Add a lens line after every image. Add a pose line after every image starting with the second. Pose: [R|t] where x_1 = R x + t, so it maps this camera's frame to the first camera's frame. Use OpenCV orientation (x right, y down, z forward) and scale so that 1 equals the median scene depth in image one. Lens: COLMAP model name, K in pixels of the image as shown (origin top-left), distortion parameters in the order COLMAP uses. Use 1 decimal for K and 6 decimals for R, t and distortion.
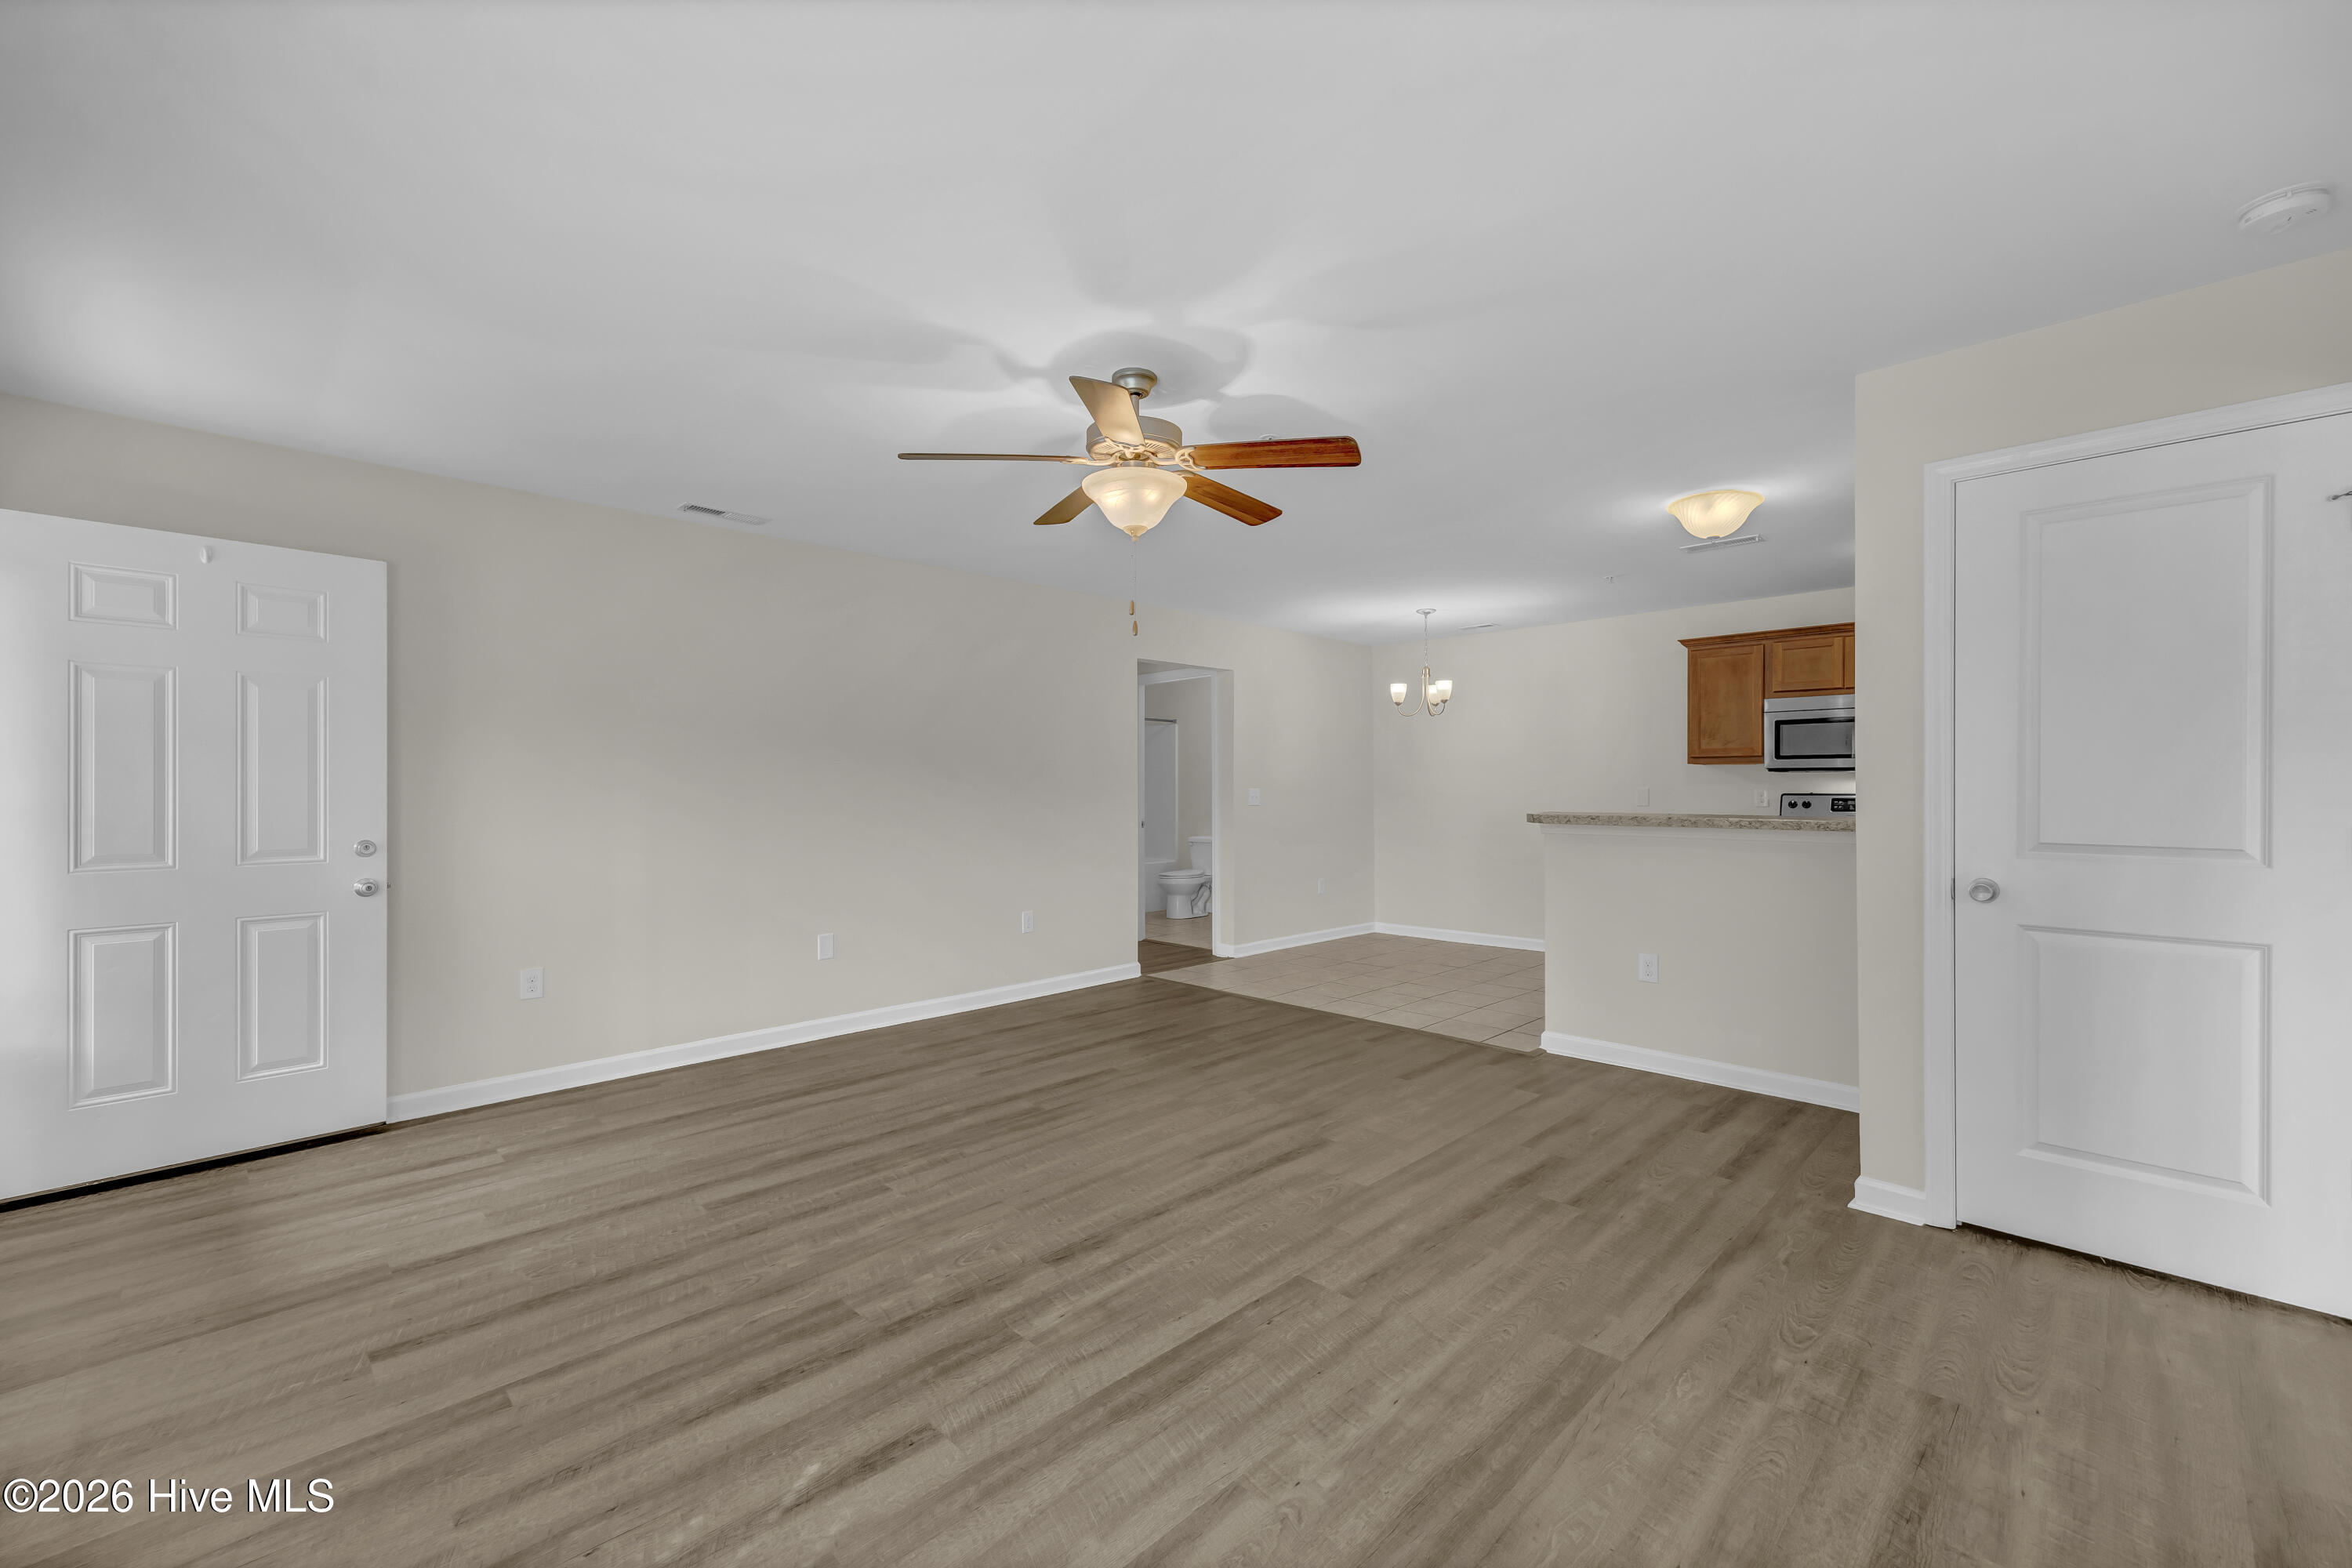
lens RADIAL K [[958.0, 0, 1176.0], [0, 958.0, 784.0], [0, 0, 1]] dist [0.000294, 0.000031]
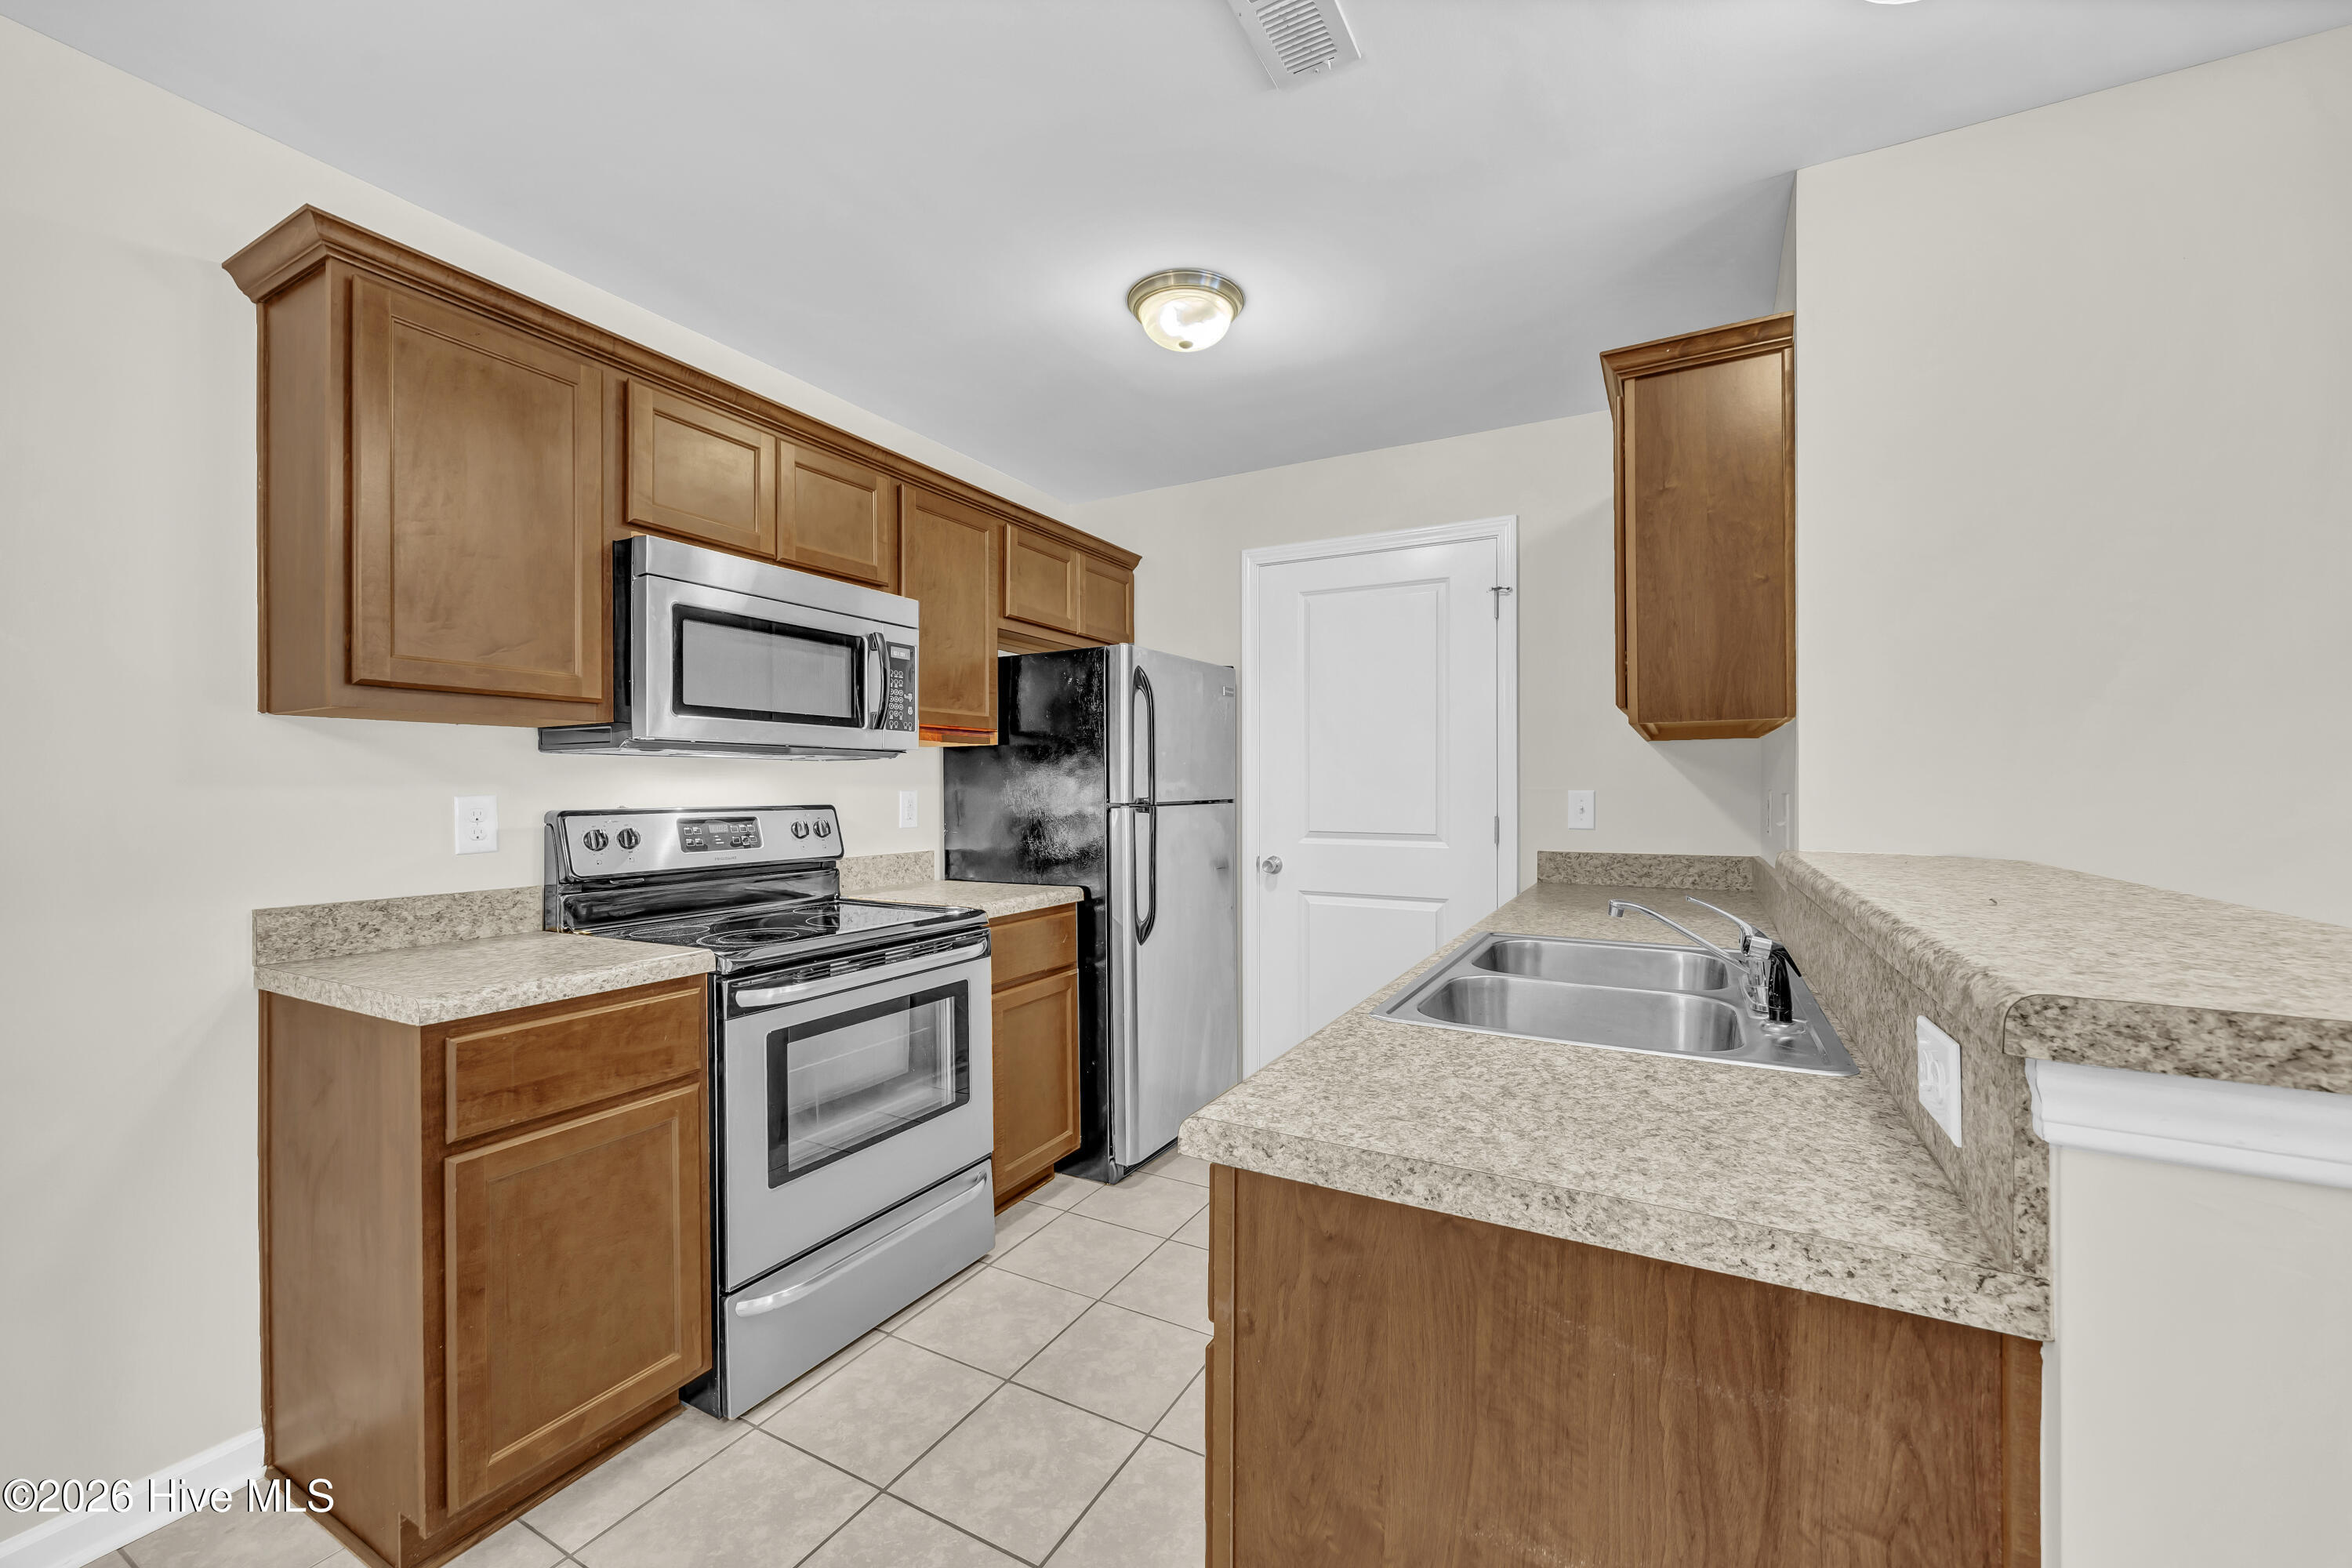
lens RADIAL K [[919.0, 0, 1183.0], [0, 919.0, 783.7], [0, 0, 1]] dist [-0.003108, 0.000012]
pose [[-0.288521, 0.003981, 0.957465, 0.503376], [-0.002476, 0.999985, -0.004904, 0.001711], [-0.957470, -0.003786, -0.288507, 1.848732]]
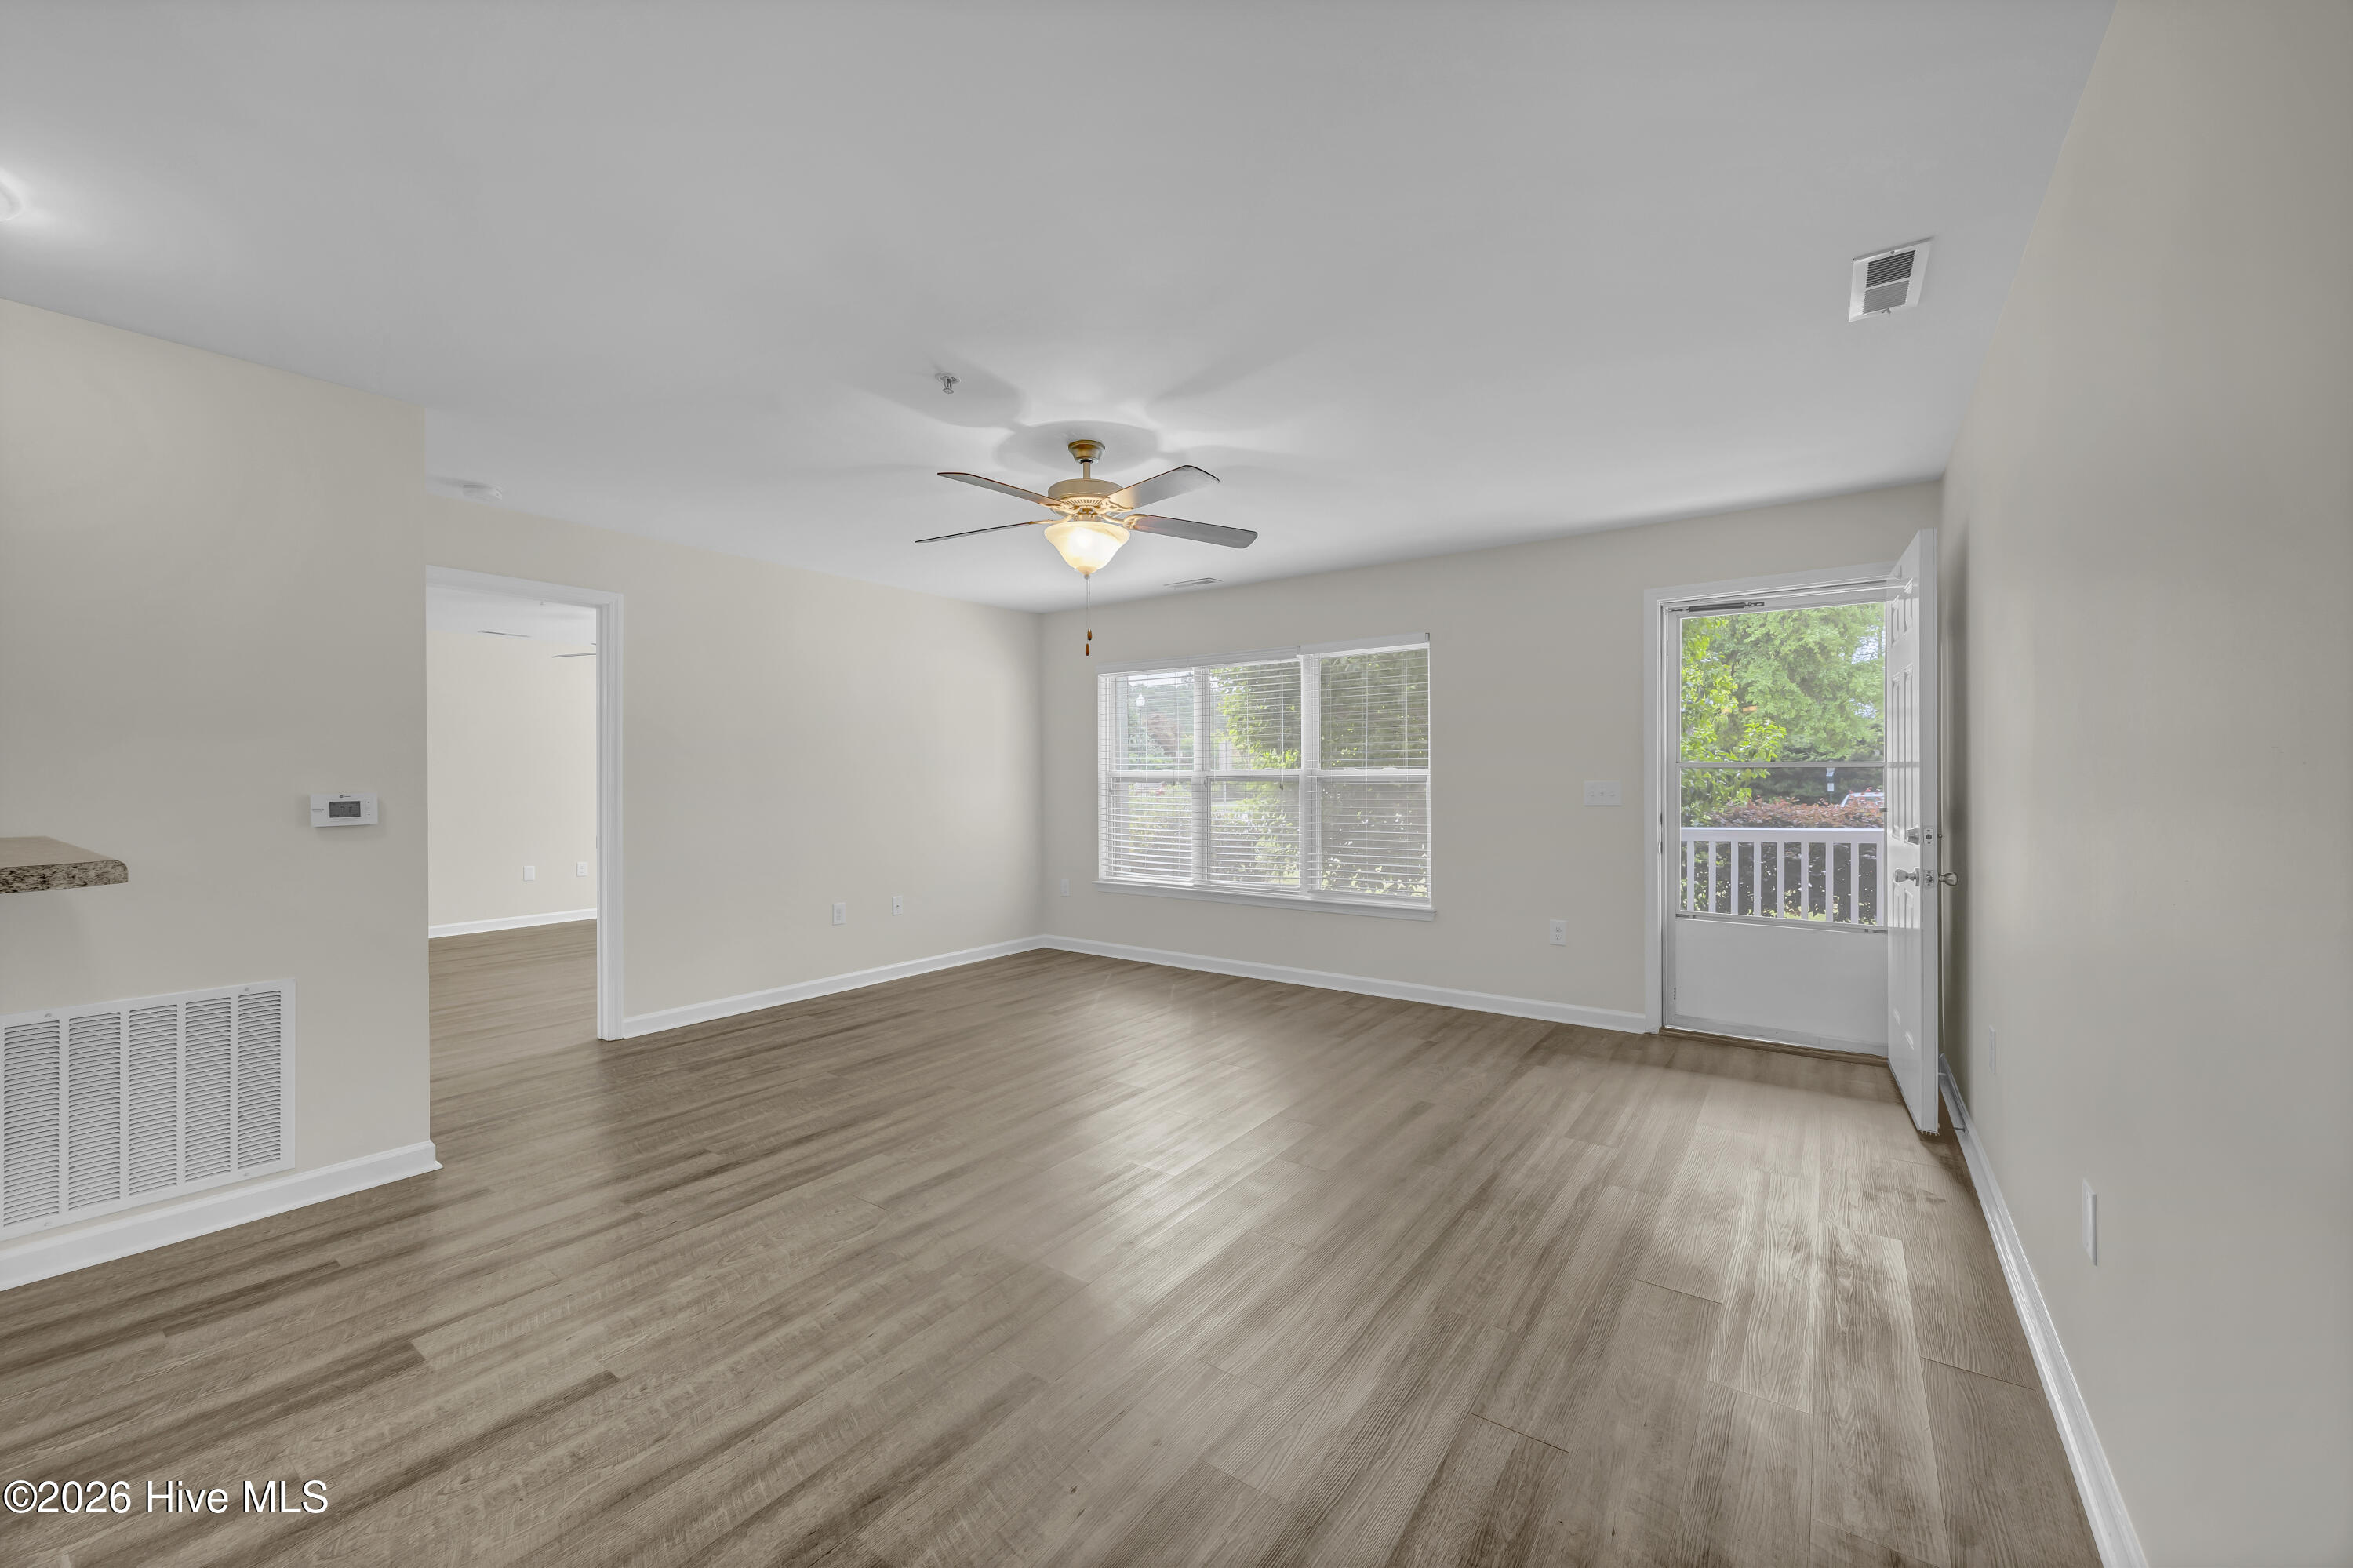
lens RADIAL K [[914.3, 0, 1182.7], [0, 914.3, 775.3], [0, 0, 1]] dist [0.001687, 0.000315]
pose [[-0.986034, 0.009528, -0.166270, 0.033628], [0.010650, 0.999926, -0.005854, 0.005665], [0.166202, -0.007543, -0.986063, 2.151876]]
